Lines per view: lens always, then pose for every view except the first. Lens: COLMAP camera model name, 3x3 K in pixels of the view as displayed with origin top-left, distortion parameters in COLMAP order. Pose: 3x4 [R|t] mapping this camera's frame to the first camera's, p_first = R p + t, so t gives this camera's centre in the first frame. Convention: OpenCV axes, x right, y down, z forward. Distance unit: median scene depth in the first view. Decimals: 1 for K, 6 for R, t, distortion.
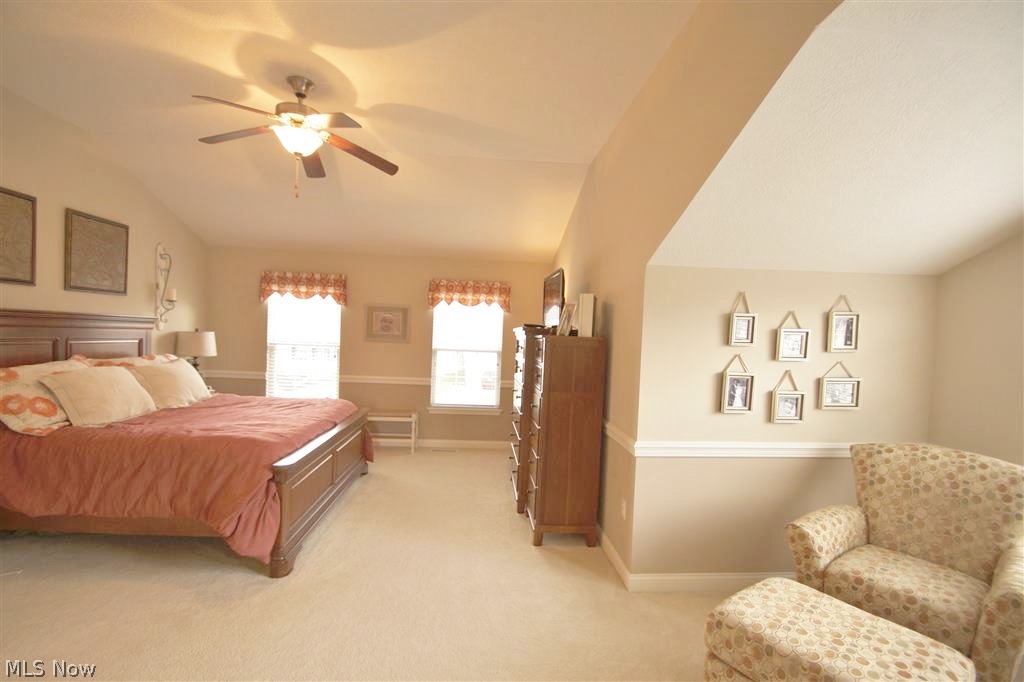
lens RADIAL K [[457.0, 0, 507.4], [0, 457.0, 355.8], [0, 0, 1]] dist [0.010342, -0.015237]
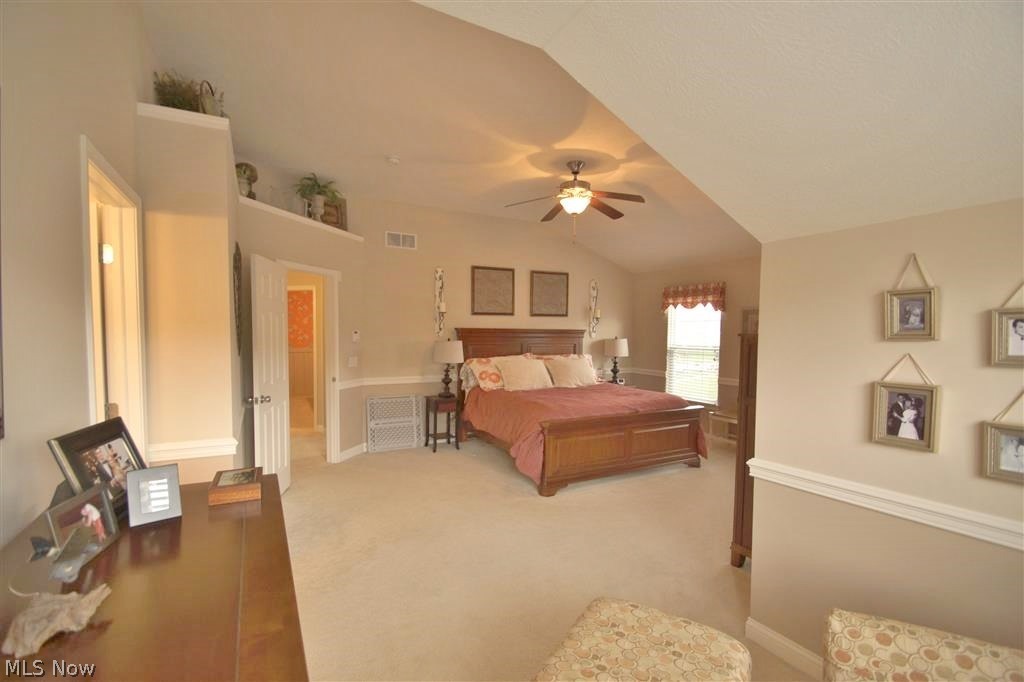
lens RADIAL K [[457.0, 0, 507.4], [0, 457.0, 355.8], [0, 0, 1]] dist [0.010342, -0.015237]
pose [[0.414704, 0.013398, -0.909858, 0.483148], [-0.030410, 0.999537, 0.000858, 0.008385], [0.909448, 0.027313, 0.414920, 0.137928]]
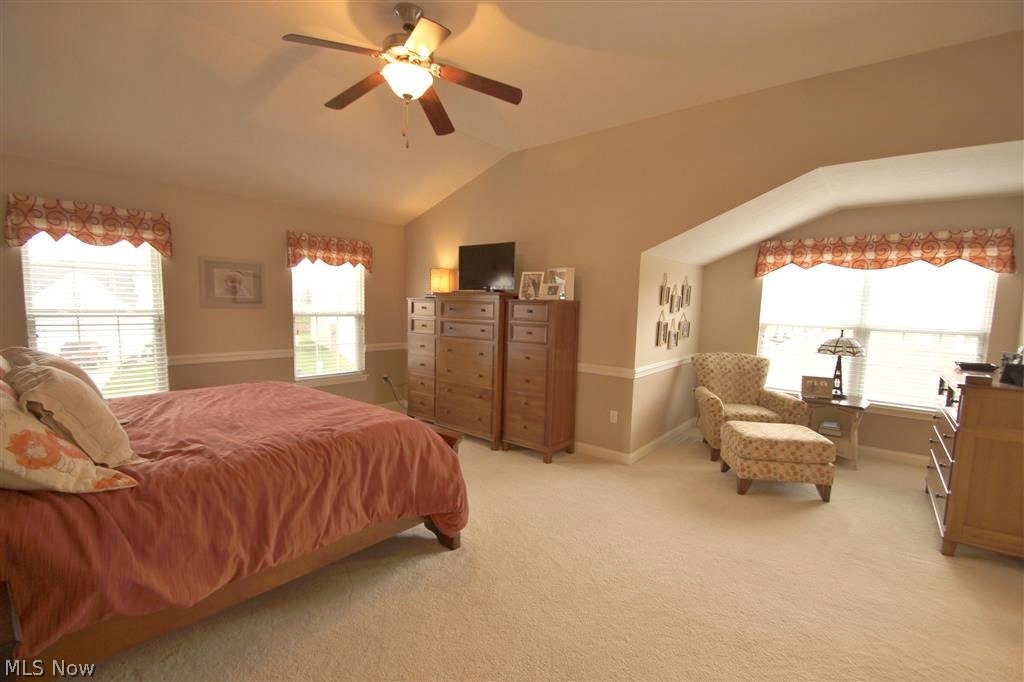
lens RADIAL K [[457.0, 0, 507.4], [0, 457.0, 355.8], [0, 0, 1]] dist [0.010342, -0.015237]
pose [[0.687398, -0.101804, 0.719111, -0.630417], [0.034365, 0.993577, 0.107810, -0.021176], [-0.725467, -0.049396, 0.686482, 0.145304]]
